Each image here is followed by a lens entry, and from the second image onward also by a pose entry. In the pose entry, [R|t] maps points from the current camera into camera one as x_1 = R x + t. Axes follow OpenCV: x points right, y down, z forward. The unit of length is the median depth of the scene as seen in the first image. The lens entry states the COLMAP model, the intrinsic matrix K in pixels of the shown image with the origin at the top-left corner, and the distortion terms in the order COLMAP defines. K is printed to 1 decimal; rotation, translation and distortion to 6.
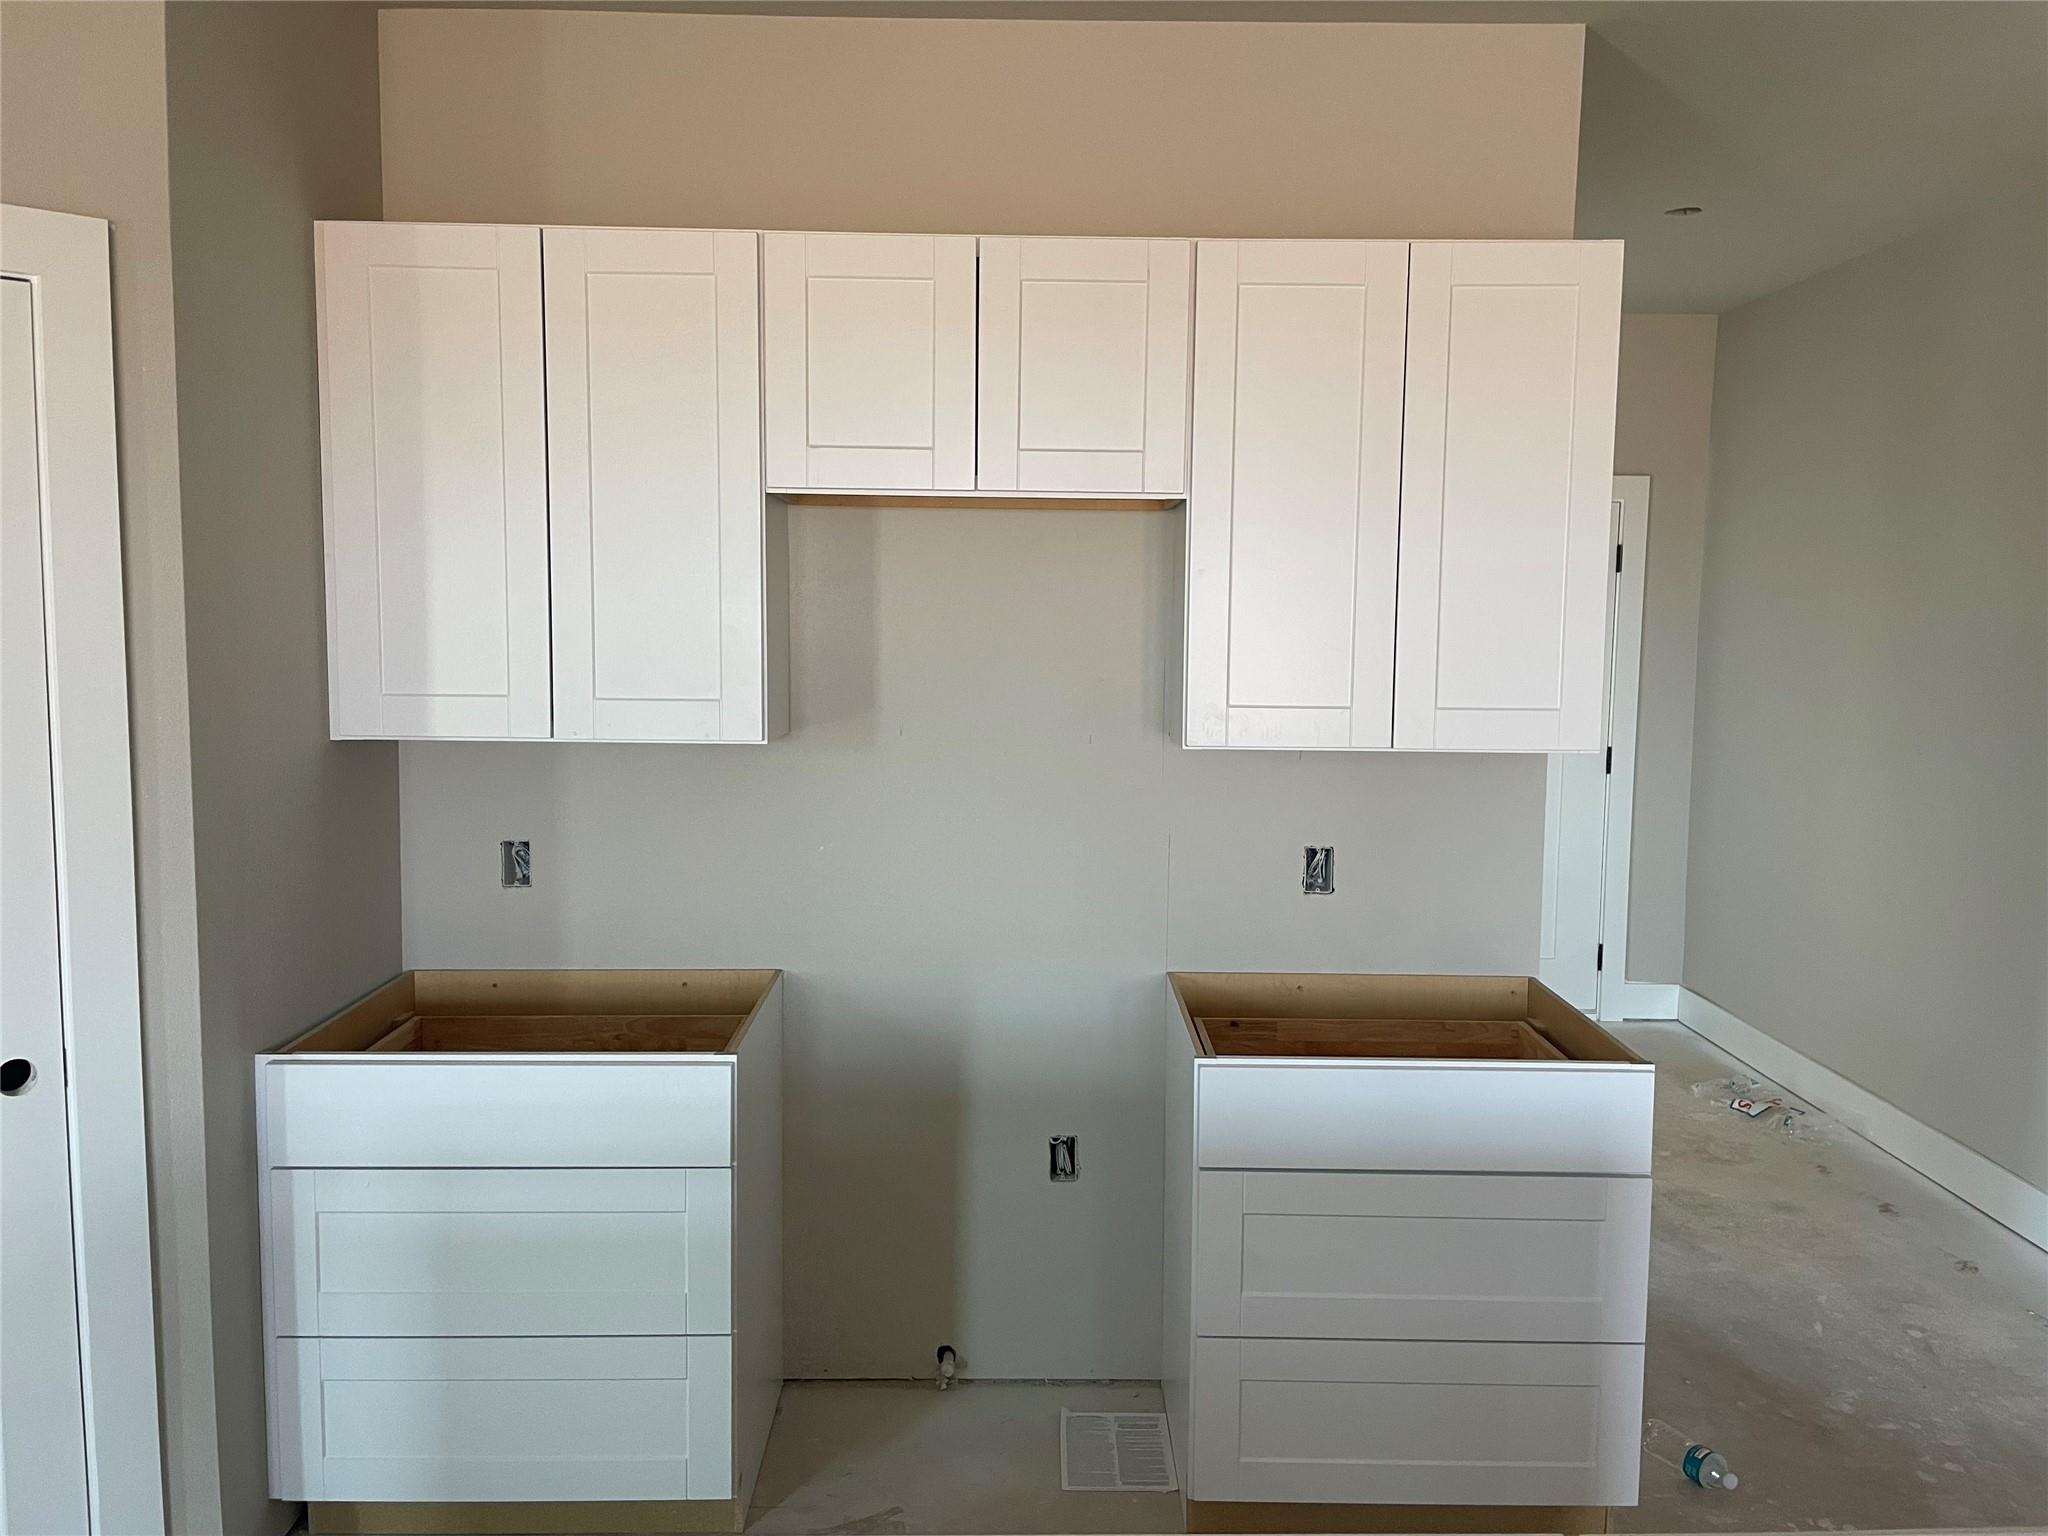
lens RADIAL K [[1572.3, 0, 1047.7], [0, 1572.3, 770.1], [0, 0, 1]] dist [0.108262, -0.136667]
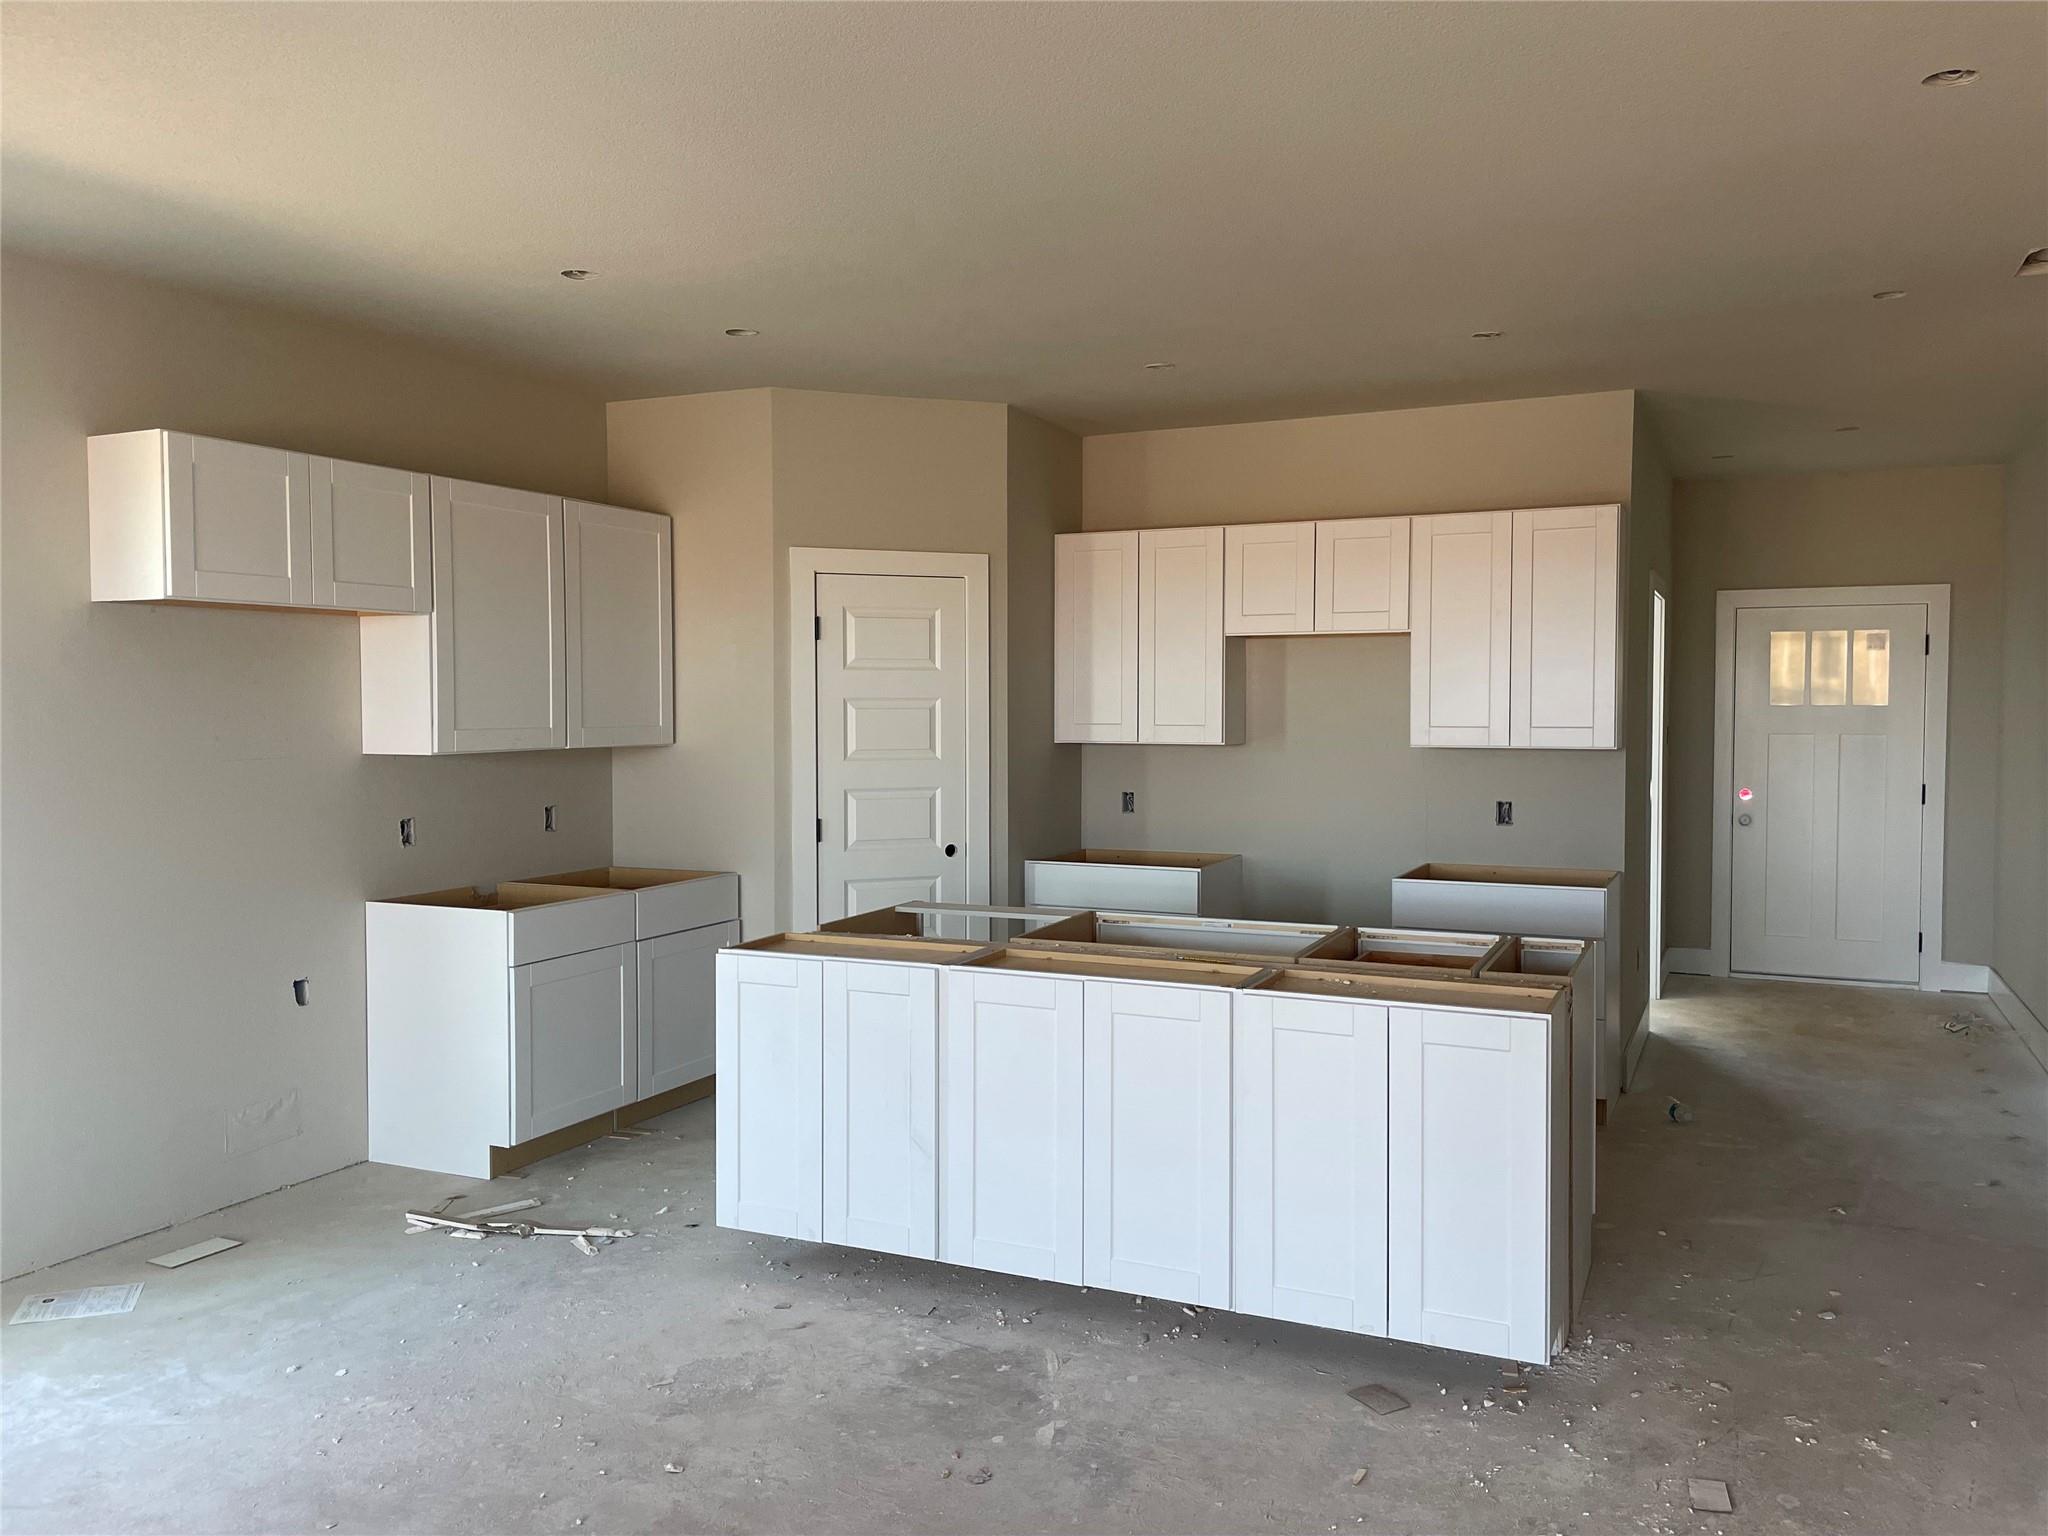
lens RADIAL K [[1572.3, 0, 1047.7], [0, 1572.3, 770.1], [0, 0, 1]] dist [0.108262, -0.136667]
pose [[0.902534, 0.002692, -0.430611, 0.573563], [-0.030948, 0.997800, -0.058628, 0.161482], [0.429505, 0.066240, 0.900632, -1.163741]]
